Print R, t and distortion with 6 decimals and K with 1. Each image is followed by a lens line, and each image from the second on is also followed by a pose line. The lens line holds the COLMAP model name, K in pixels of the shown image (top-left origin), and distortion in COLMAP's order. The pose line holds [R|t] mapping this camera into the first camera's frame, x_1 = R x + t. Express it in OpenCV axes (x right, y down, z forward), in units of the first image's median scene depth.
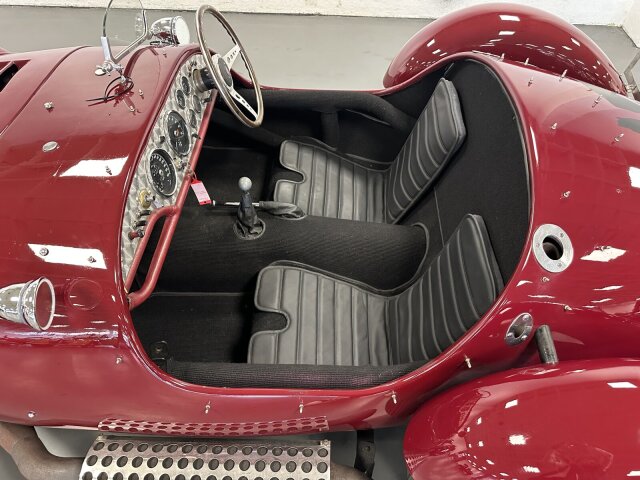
lens RADIAL K [[441.1, 0, 320.0], [0, 441.1, 240.0], [0, 0, 1]] dist [0.068404, -0.075512]
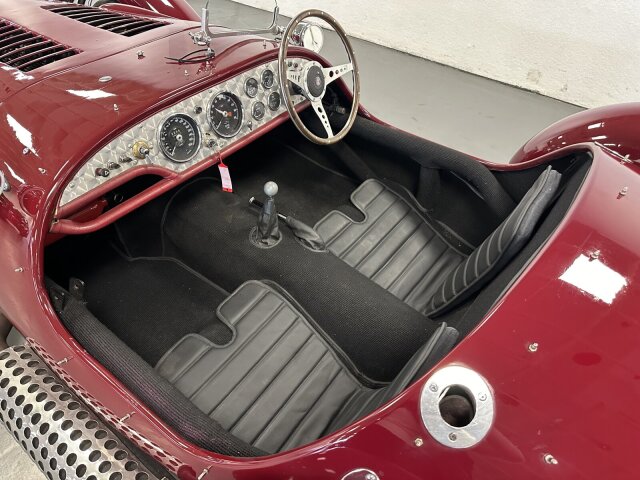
lens RADIAL K [[441.1, 0, 320.0], [0, 441.1, 240.0], [0, 0, 1]] dist [0.068404, -0.075512]
pose [[0.813095, 0.409060, -0.414181, 0.321699], [-0.456654, 0.889462, -0.018011, -0.056113], [0.361031, 0.203782, 0.910016, 0.190155]]
